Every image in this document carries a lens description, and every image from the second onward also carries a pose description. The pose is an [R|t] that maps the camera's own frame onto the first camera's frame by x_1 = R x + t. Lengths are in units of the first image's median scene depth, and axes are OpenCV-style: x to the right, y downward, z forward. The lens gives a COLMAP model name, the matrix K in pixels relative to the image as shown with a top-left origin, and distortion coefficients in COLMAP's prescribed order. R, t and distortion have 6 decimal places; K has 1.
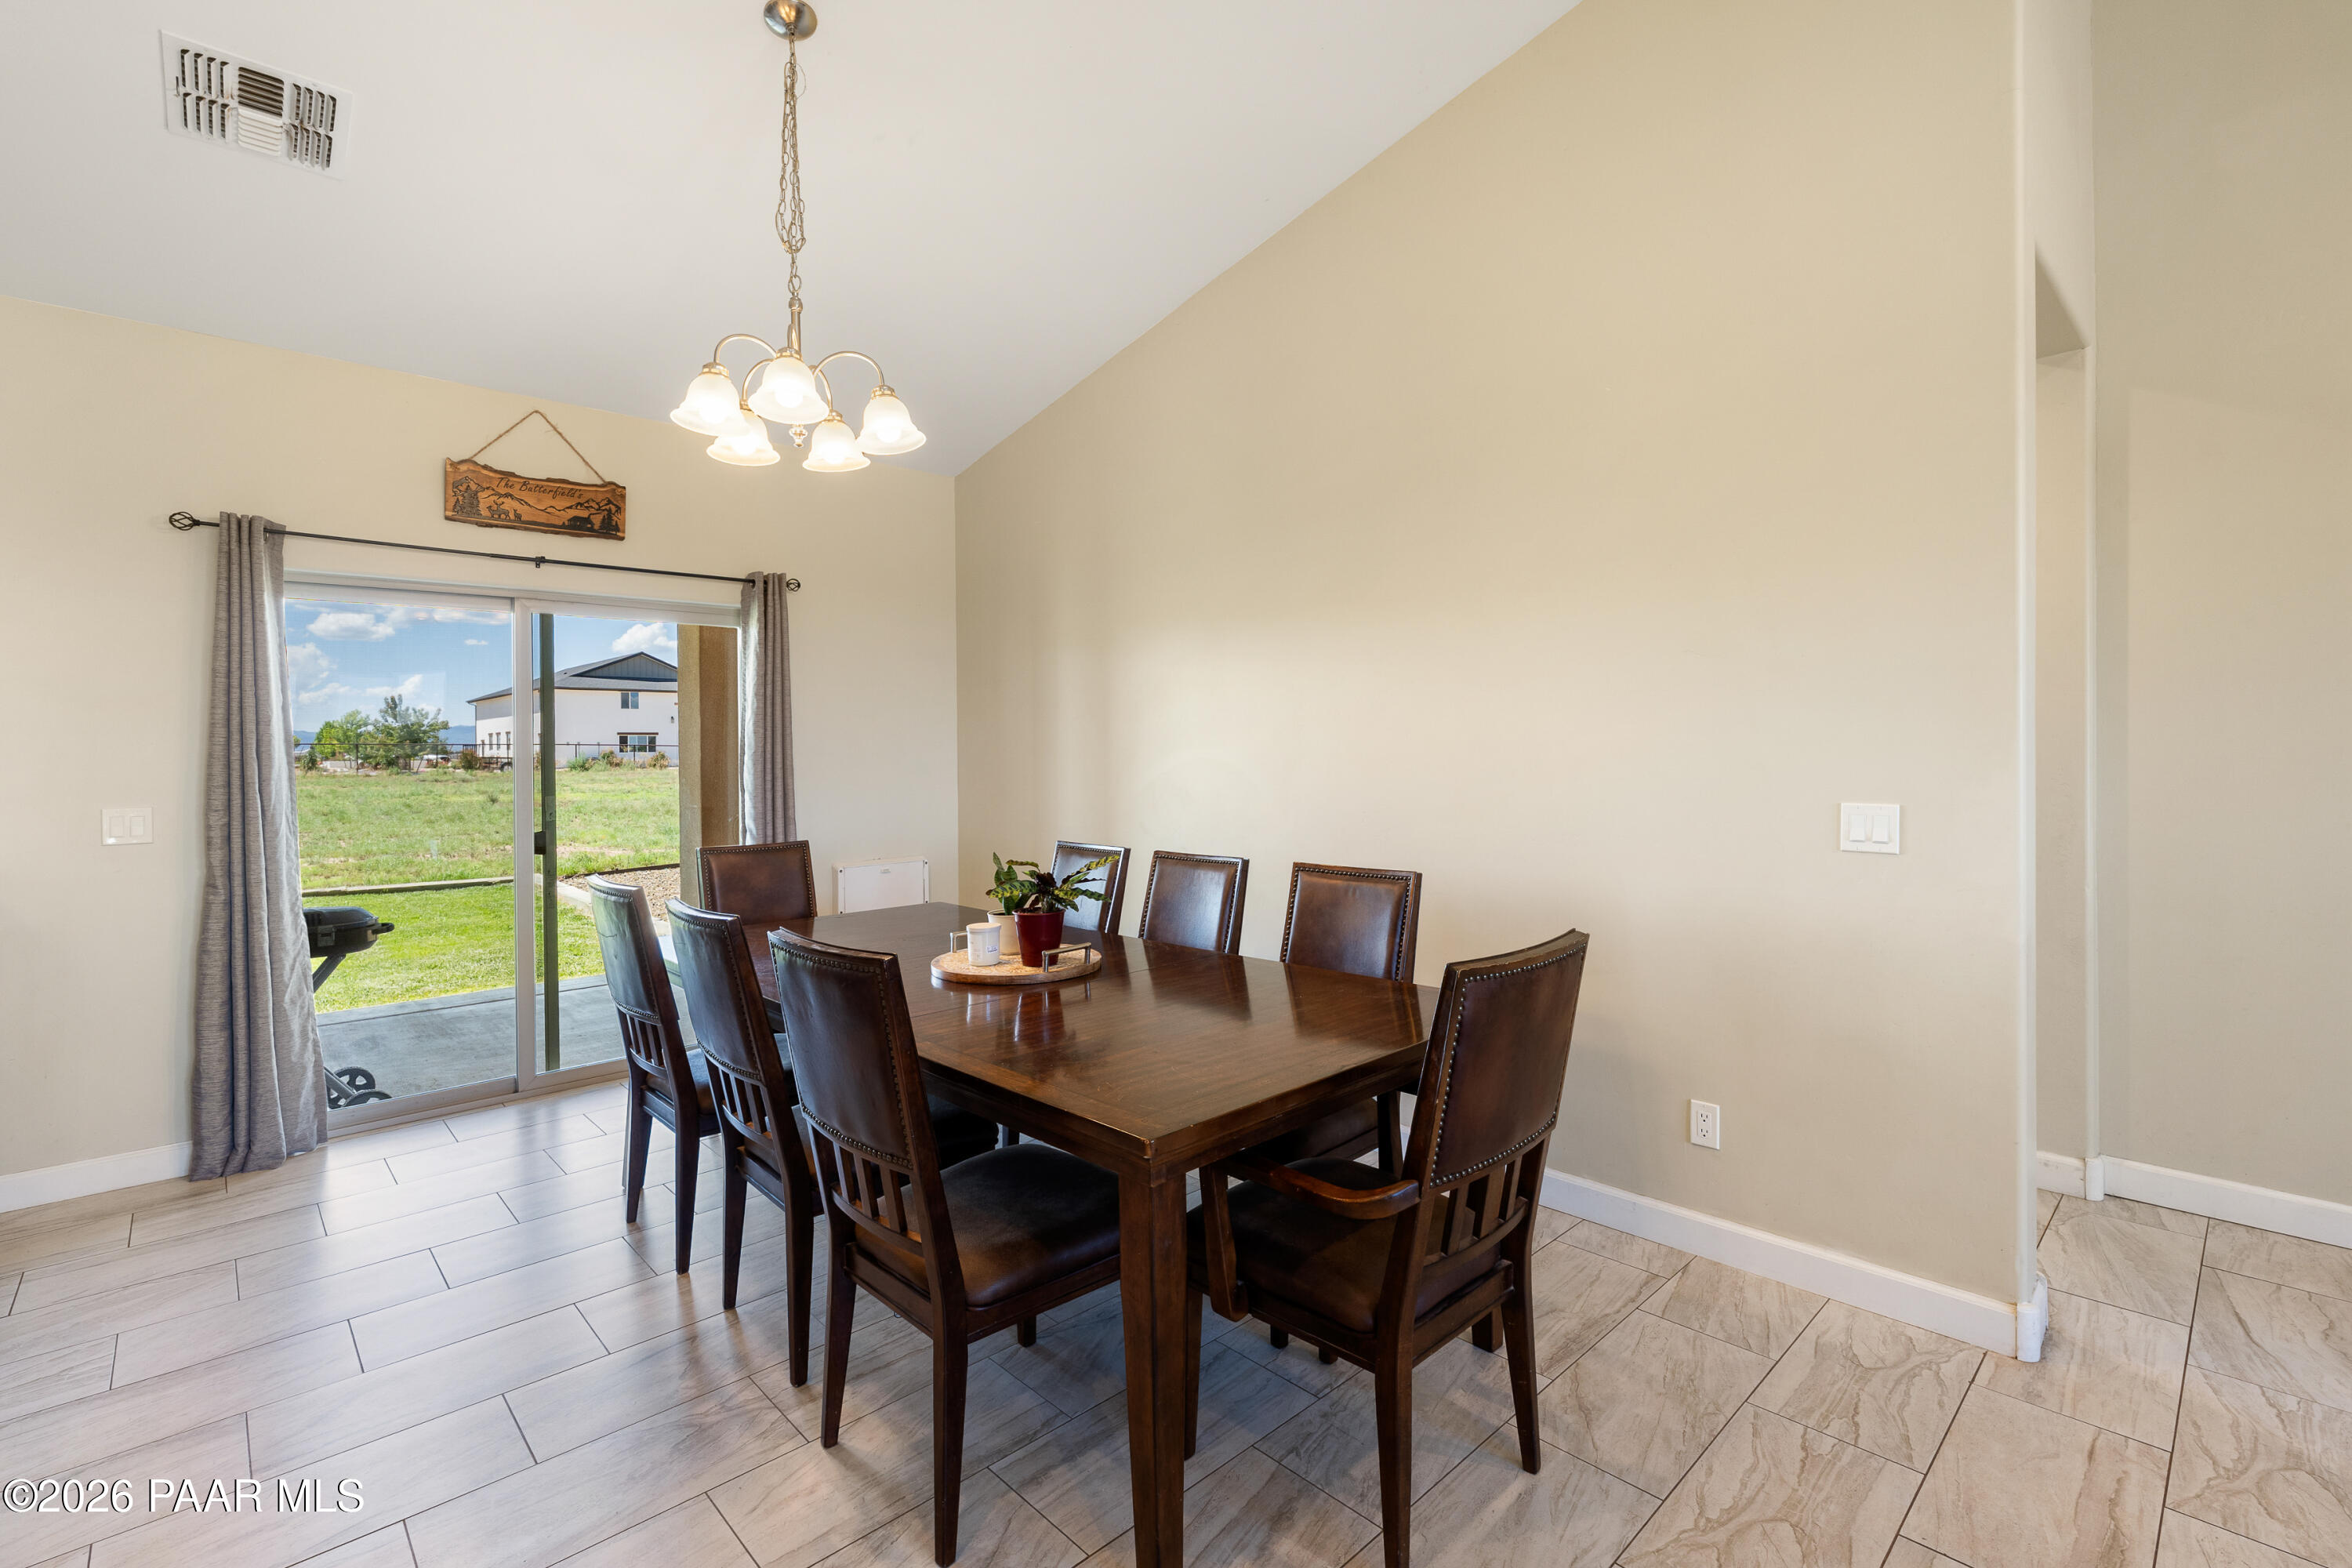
lens RADIAL K [[1053.2, 0, 1154.9], [0, 1053.2, 771.5], [0, 0, 1]] dist [0.000122, -0.000744]
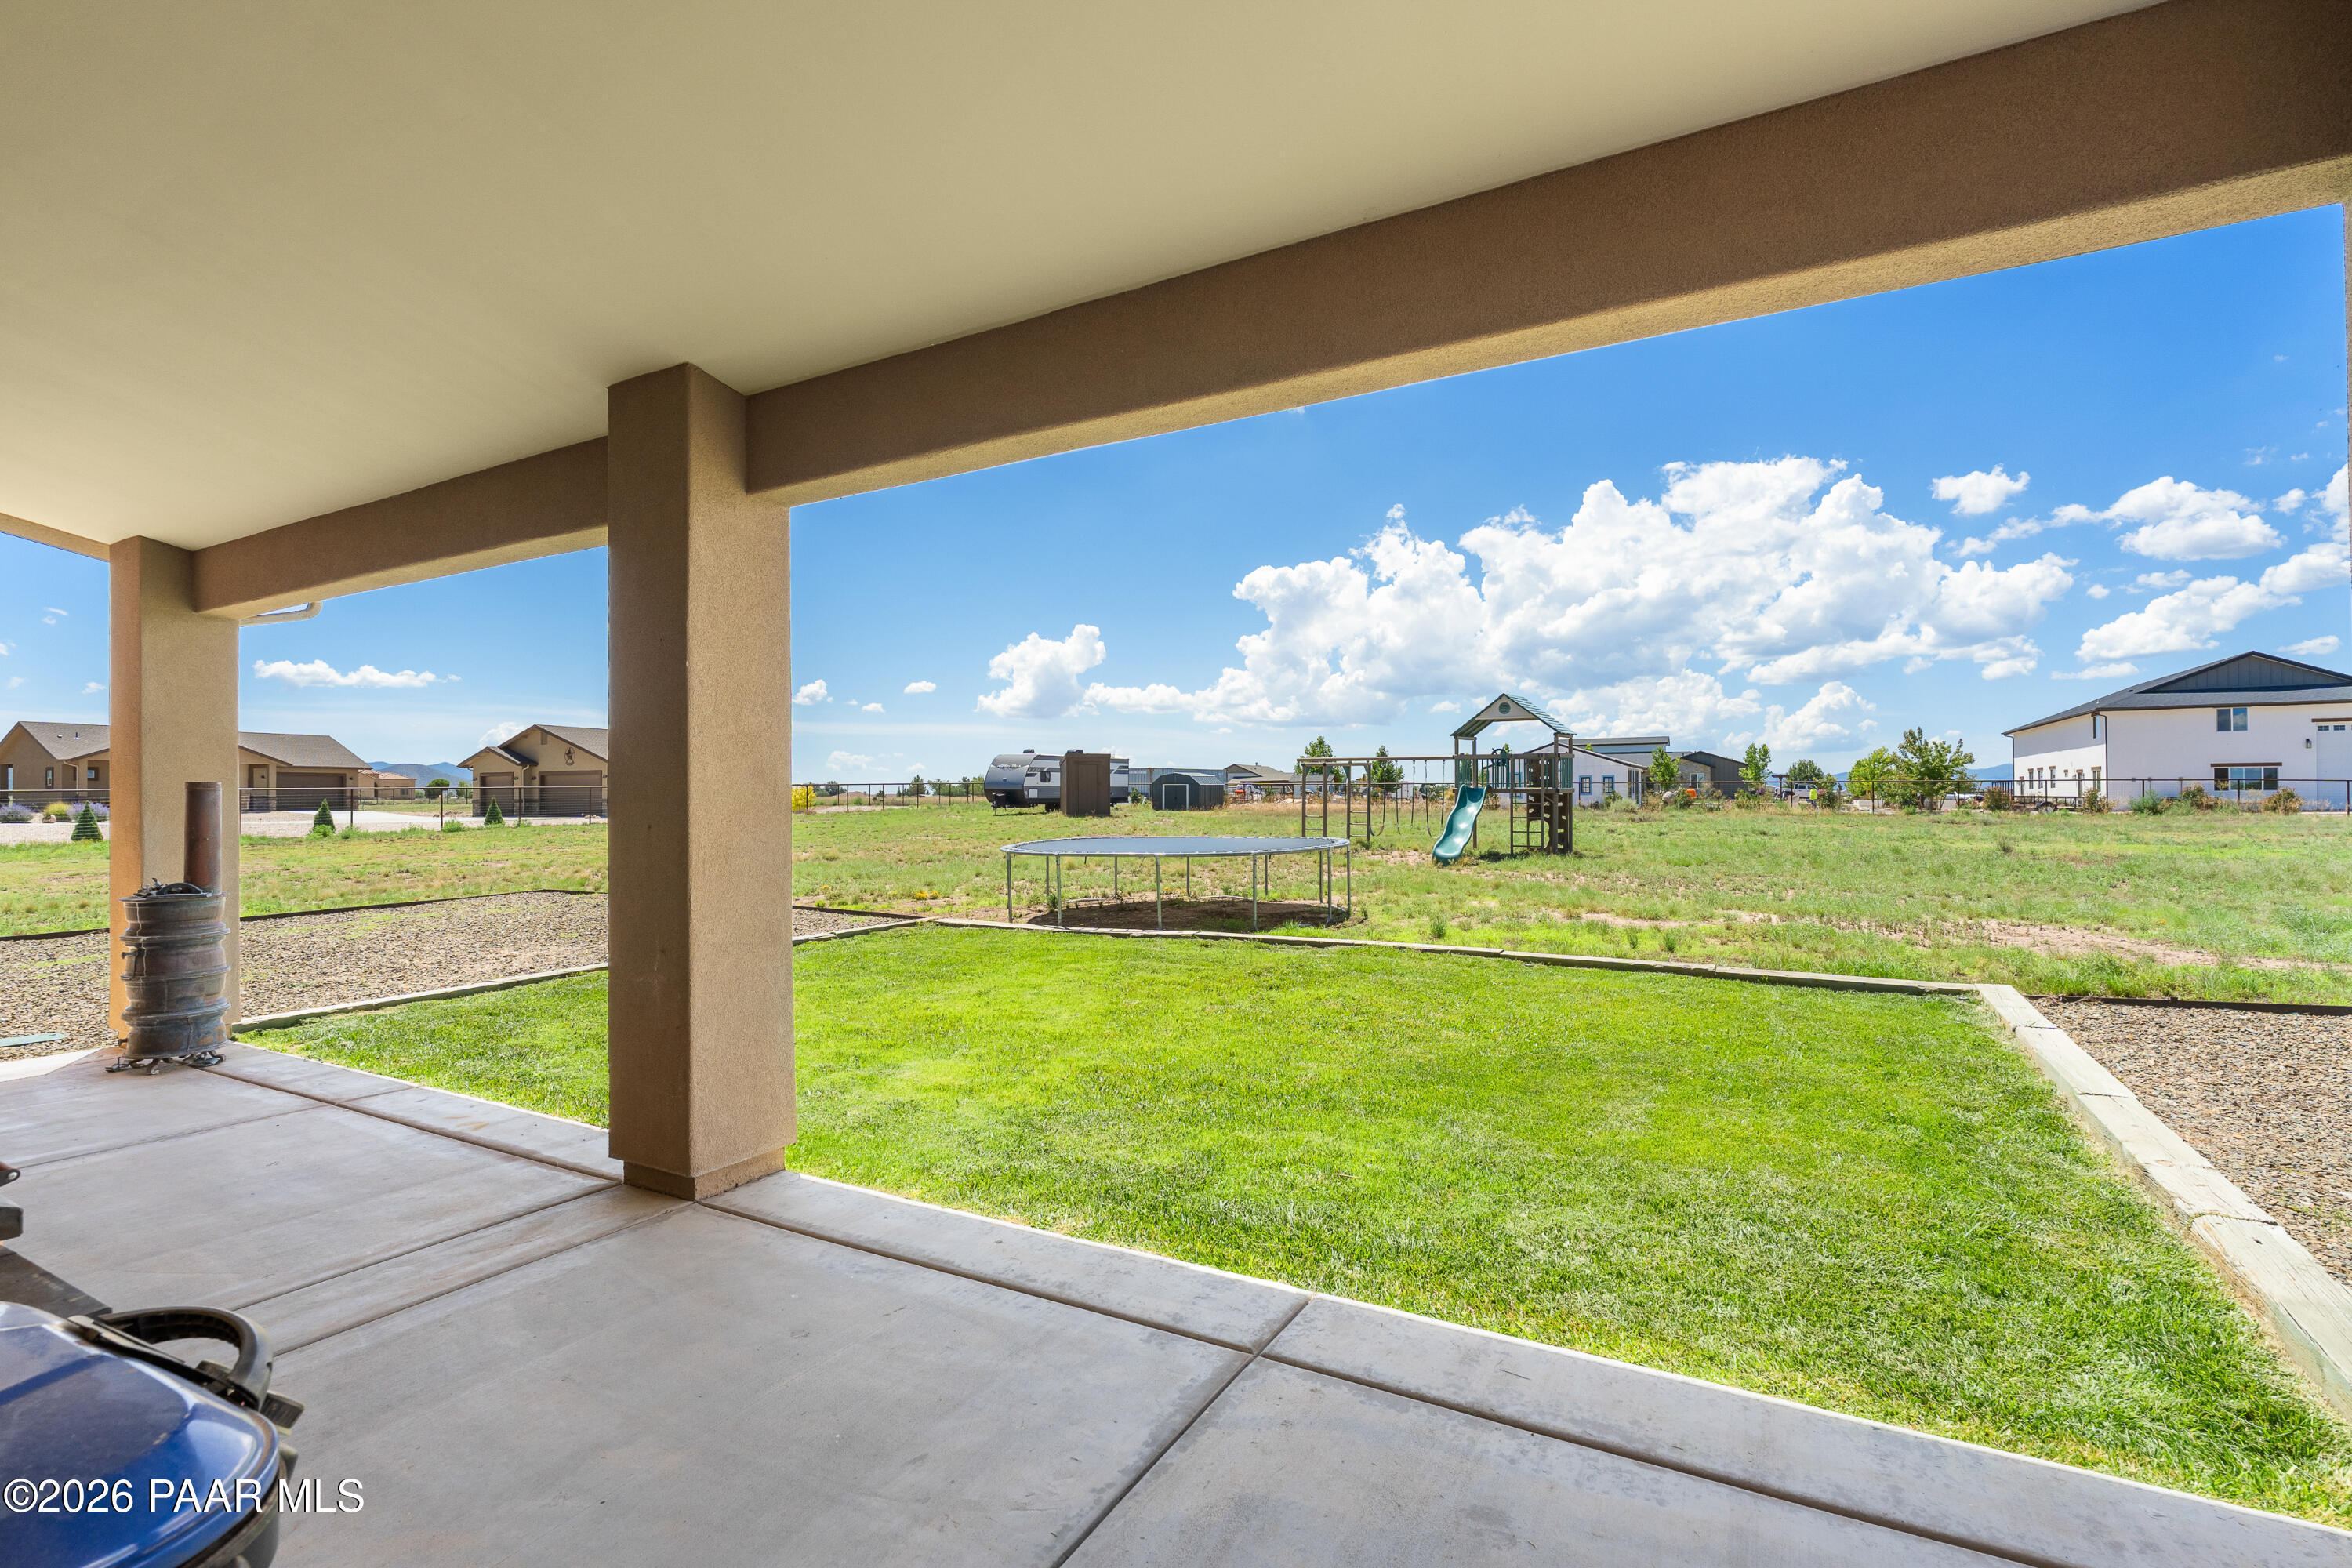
lens RADIAL K [[1053.2, 0, 1189.3], [0, 1053.2, 787.4], [0, 0, 1]] dist [0.000122, -0.000744]
pose [[0.320047, -0.003961, -0.947393, -0.042932], [-0.017641, 0.999793, -0.010140, 0.000088], [0.947237, 0.019958, 0.319911, 0.092200]]
